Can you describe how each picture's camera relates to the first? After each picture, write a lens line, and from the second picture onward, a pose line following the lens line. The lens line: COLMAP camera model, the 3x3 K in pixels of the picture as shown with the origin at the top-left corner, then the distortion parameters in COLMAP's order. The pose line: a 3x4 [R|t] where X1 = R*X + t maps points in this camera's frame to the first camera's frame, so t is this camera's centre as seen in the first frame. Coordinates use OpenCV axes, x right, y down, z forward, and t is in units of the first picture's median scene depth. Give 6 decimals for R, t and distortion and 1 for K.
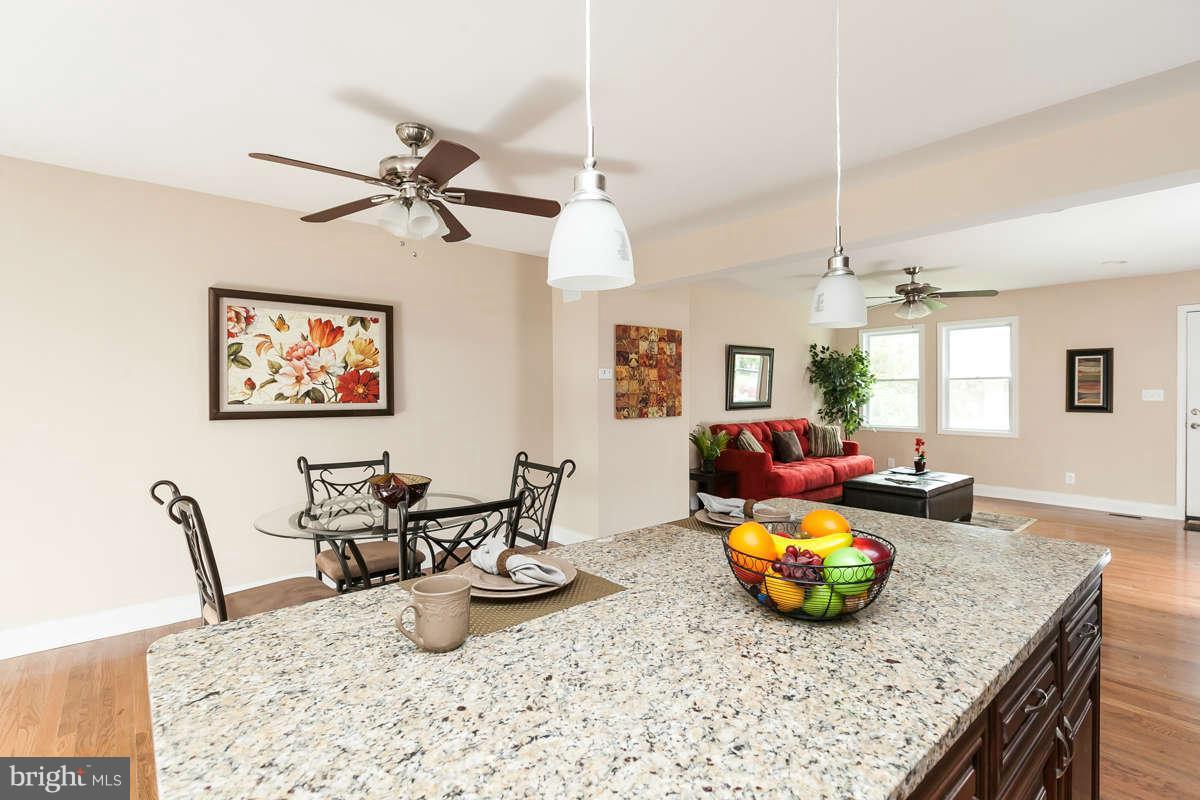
lens RADIAL K [[560.5, 0, 598.6], [0, 560.5, 397.3], [0, 0, 1]] dist [0.001941, -0.005017]
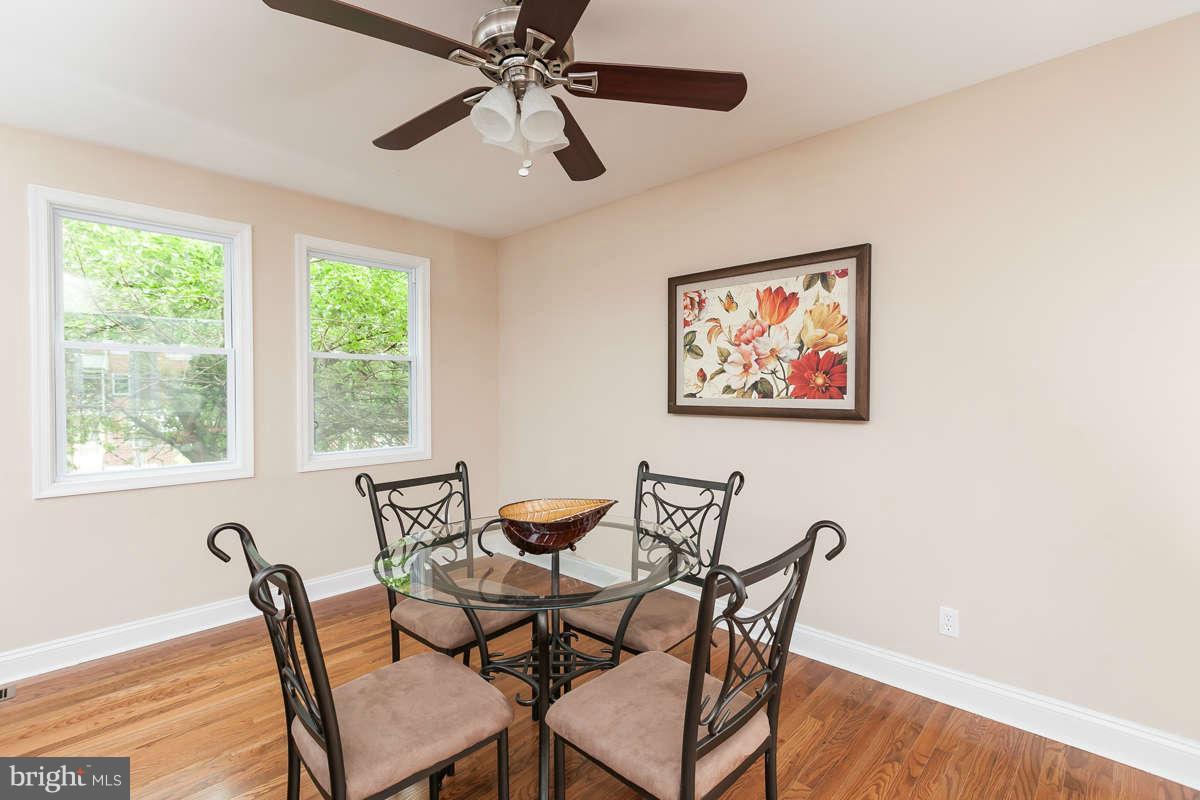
lens RADIAL K [[543.7, 0, 599.4], [0, 543.7, 396.4], [0, 0, 1]] dist [-0.000315, 0.000163]
pose [[0.104369, 0.013909, -0.994441, 0.209024], [-0.006336, 0.999891, 0.013320, -0.000299], [0.994518, 0.004911, 0.104446, 0.669517]]
